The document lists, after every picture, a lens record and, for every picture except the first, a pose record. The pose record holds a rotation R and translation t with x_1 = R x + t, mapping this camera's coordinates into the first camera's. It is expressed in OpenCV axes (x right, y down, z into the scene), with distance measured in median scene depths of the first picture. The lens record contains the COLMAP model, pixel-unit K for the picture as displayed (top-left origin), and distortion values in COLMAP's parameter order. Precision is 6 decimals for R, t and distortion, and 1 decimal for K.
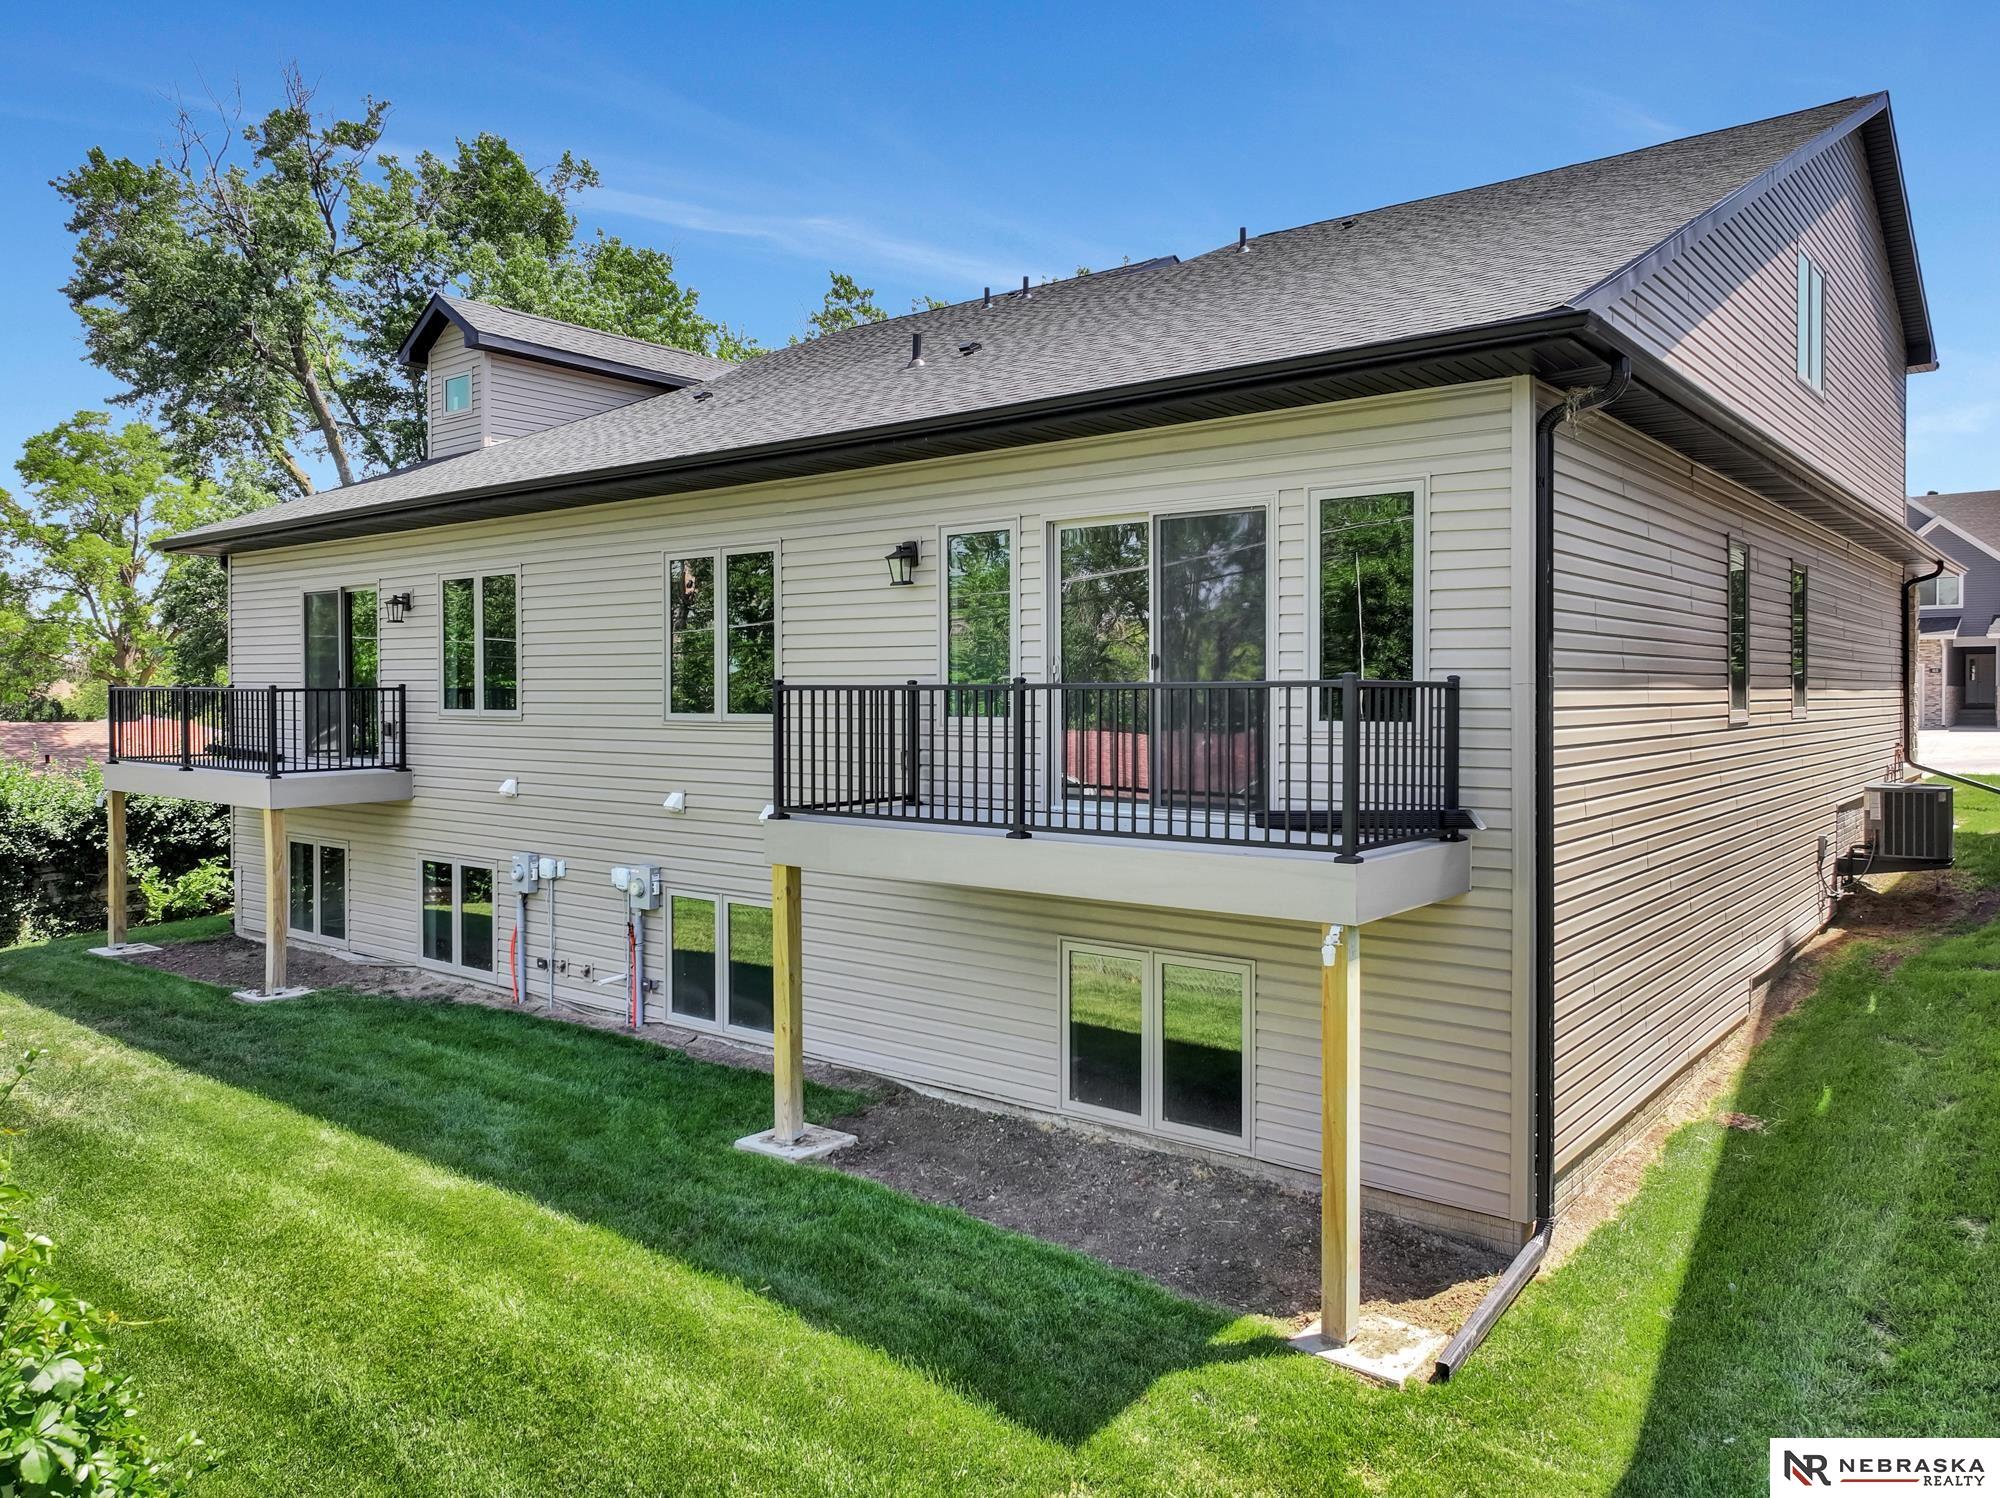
lens RADIAL K [[1495.8, 0, 995.5], [0, 1495.8, 695.5], [0, 0, 1]] dist [-0.000911, 0.000017]
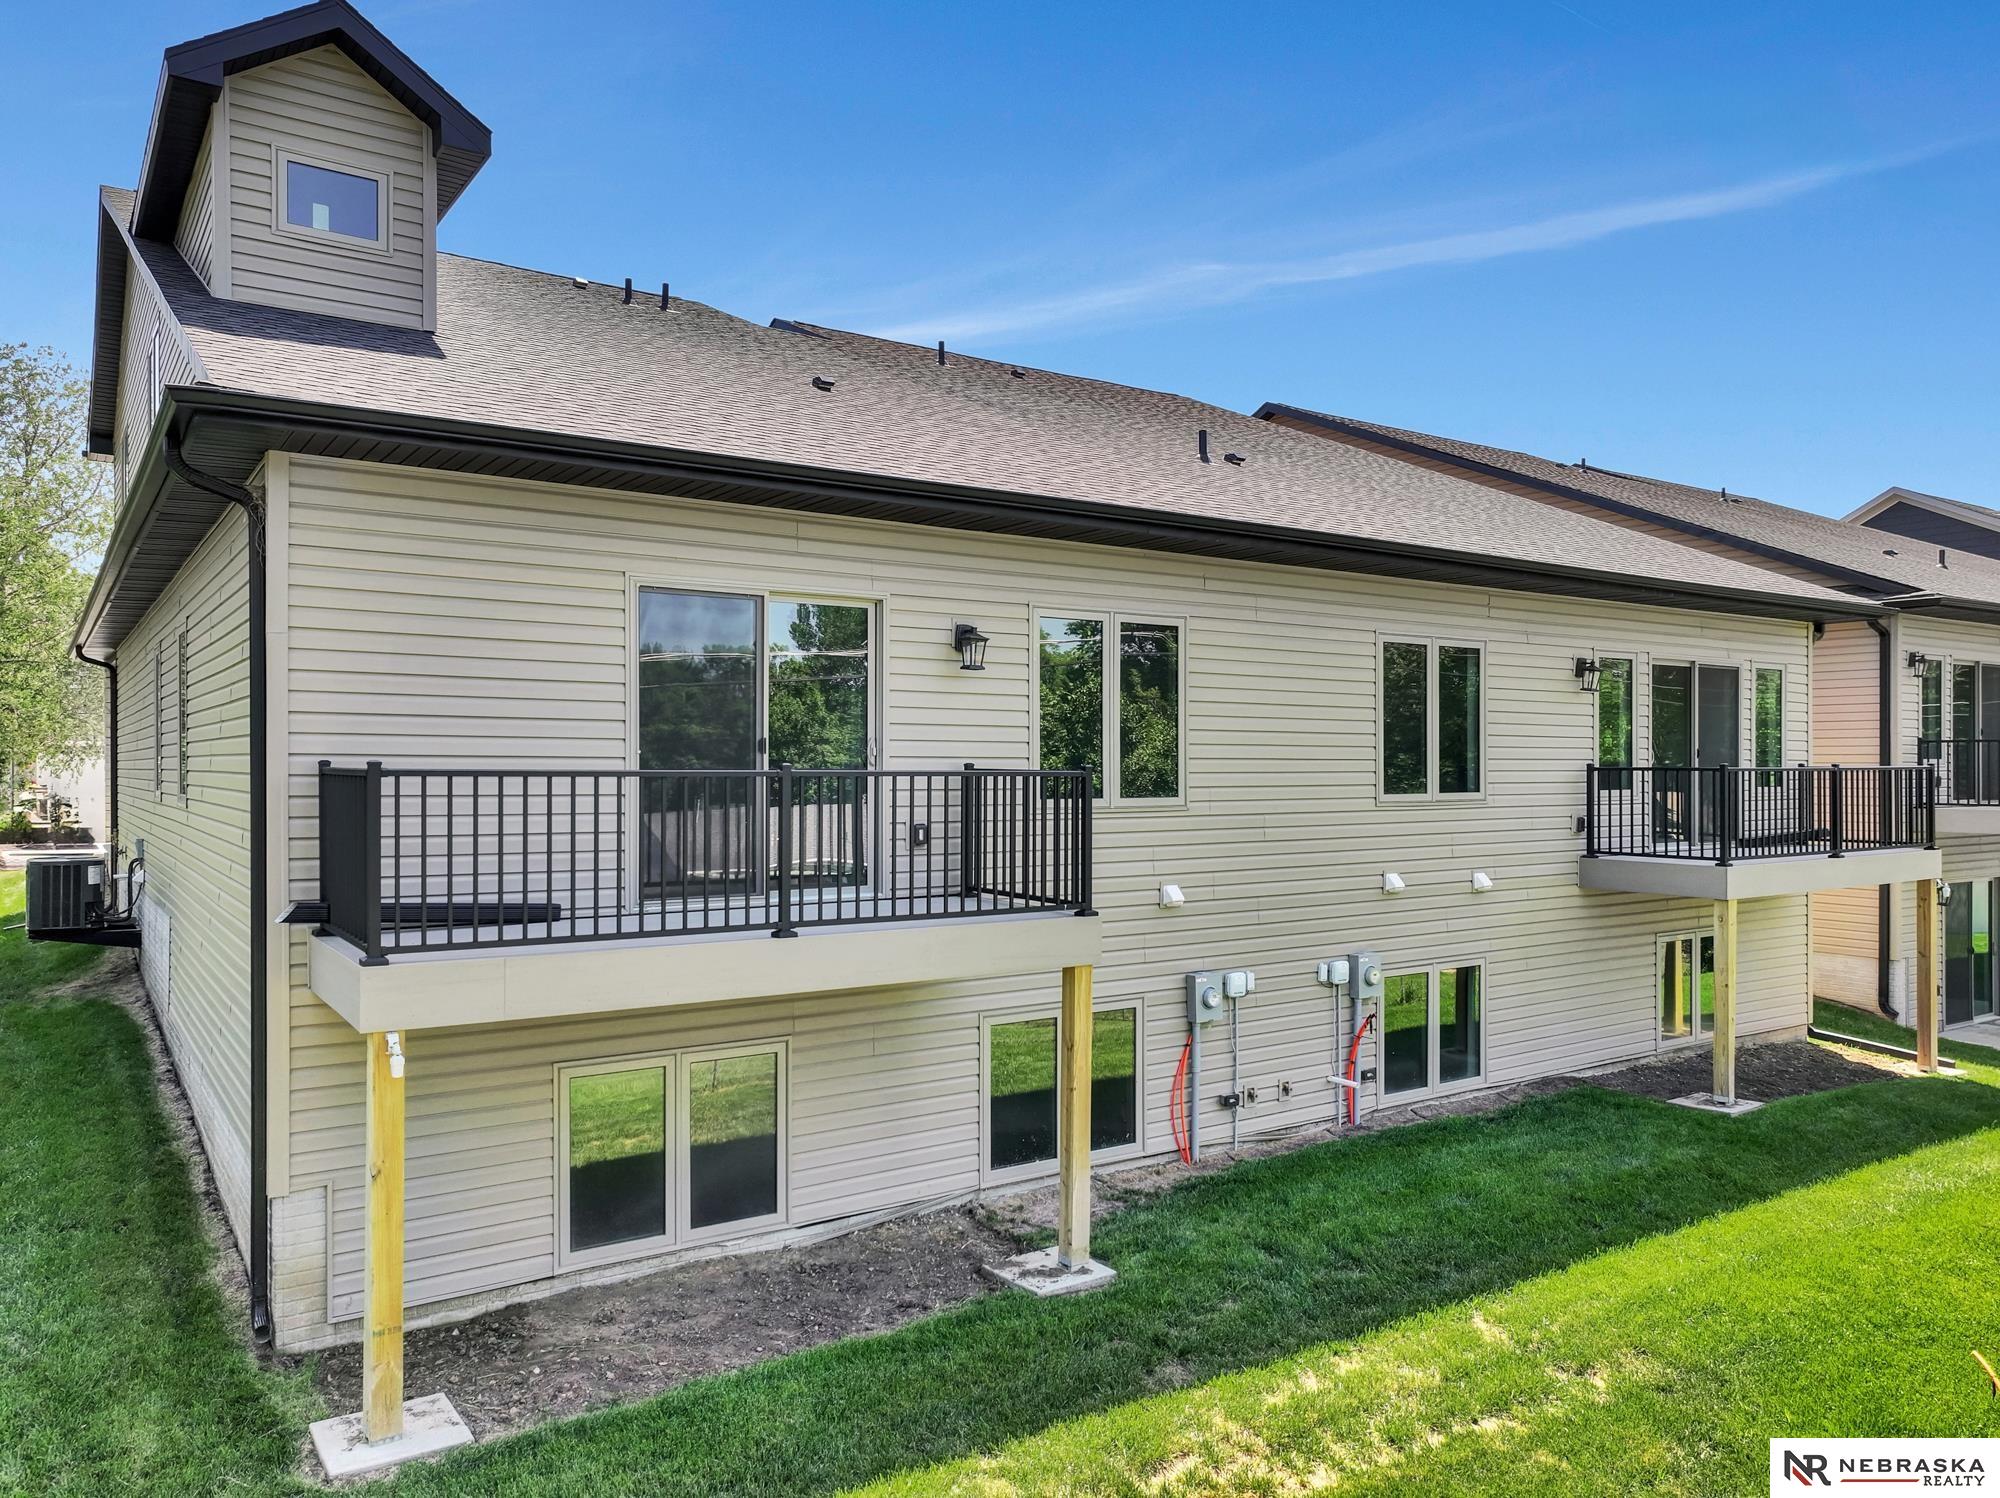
lens RADIAL K [[1391.7, 0, 1000.0], [0, 1391.7, 749.0], [0, 0, 1]] dist [-0.048634, -0.000295]
pose [[0.297303, 0.018028, 0.954613, -0.953635], [0.007075, 0.999753, -0.021084, -0.000618], [-0.954757, 0.013022, 0.297102, 0.786195]]
